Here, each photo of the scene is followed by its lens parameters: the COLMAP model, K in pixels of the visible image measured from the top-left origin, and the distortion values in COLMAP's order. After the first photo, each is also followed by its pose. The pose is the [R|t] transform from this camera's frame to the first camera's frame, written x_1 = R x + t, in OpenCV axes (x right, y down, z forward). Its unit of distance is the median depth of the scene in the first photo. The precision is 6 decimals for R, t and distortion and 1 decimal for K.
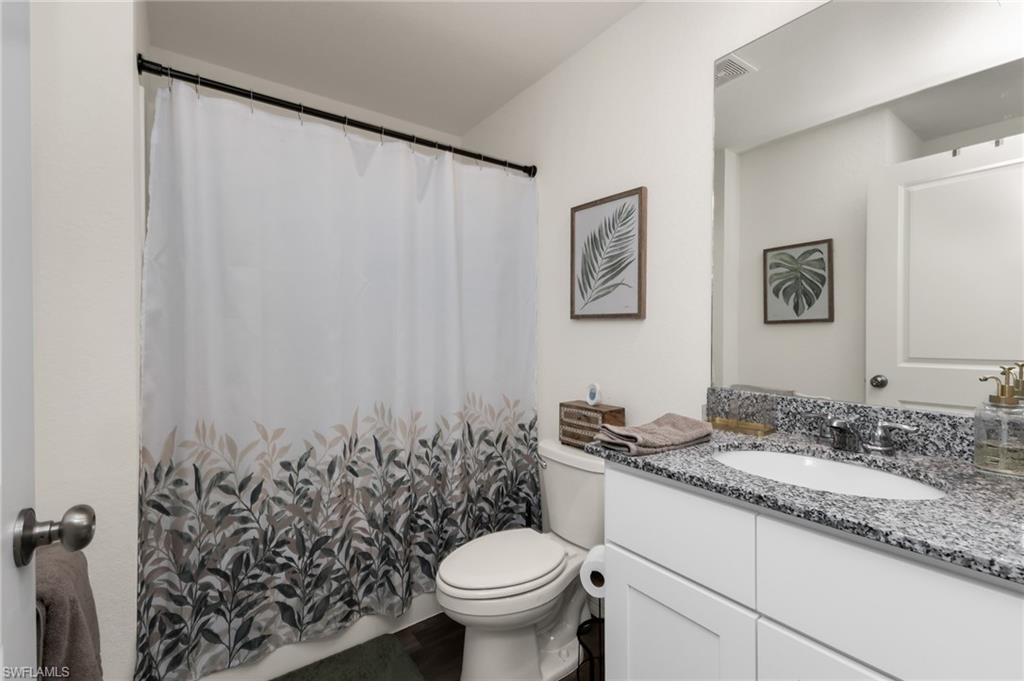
lens RADIAL K [[458.3, 0, 512.0], [0, 458.3, 340.5], [0, 0, 1]] dist [0.014993, 0.000123]
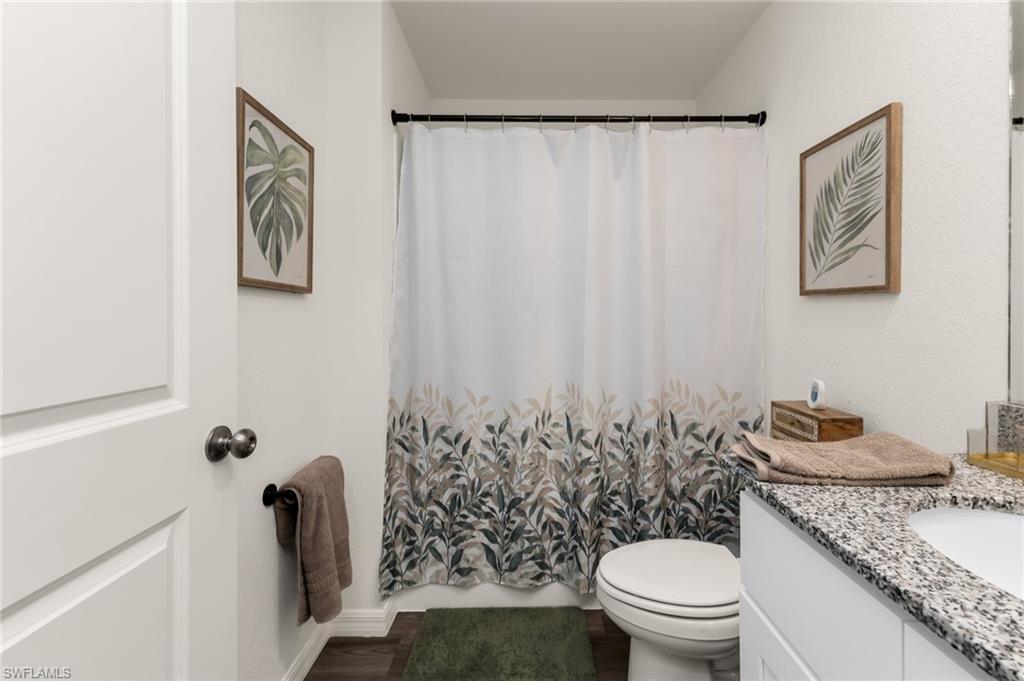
lens RADIAL K [[451.9, 0, 528.6], [0, 451.9, 319.6], [0, 0, 1]] dist [0.009773, -0.000621]
pose [[0.814562, 0.005084, -0.580055, 0.241454], [-0.007568, 0.999970, -0.001862, -0.001521], [0.580027, 0.005907, 0.814575, 0.121621]]
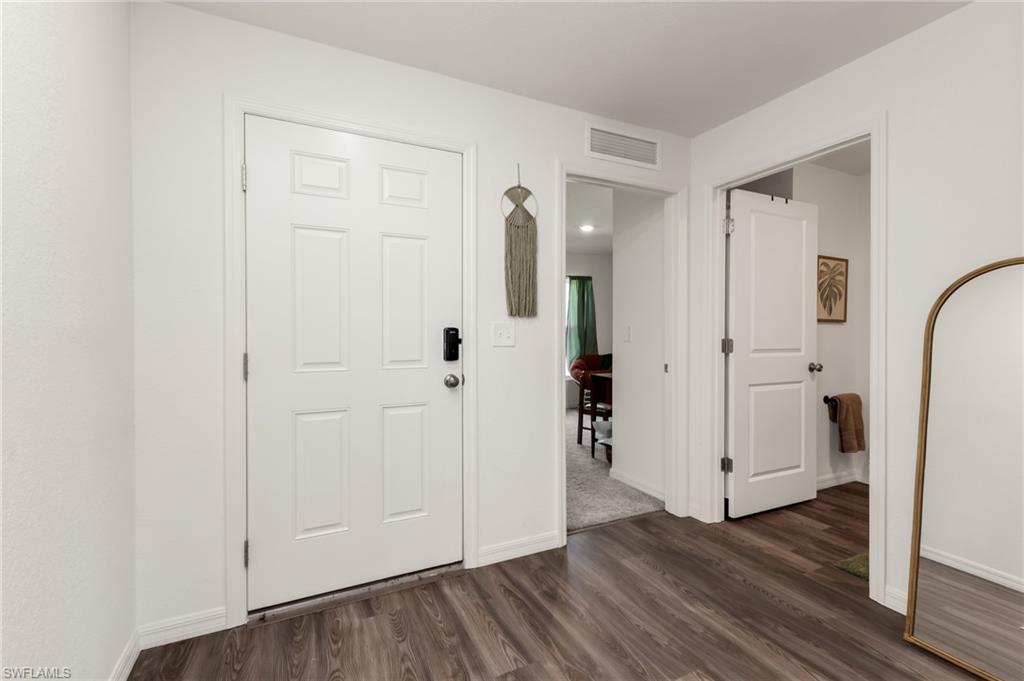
lens RADIAL K [[448.3, 0, 512.0], [0, 448.3, 340.5], [0, 0, 1]] dist [0.012776, -0.000034]
pose [[-0.171633, 0.012235, -0.985085, 1.742449], [-0.011145, 0.999835, 0.014360, 0.020169], [0.985098, 0.013443, -0.171468, -0.583115]]
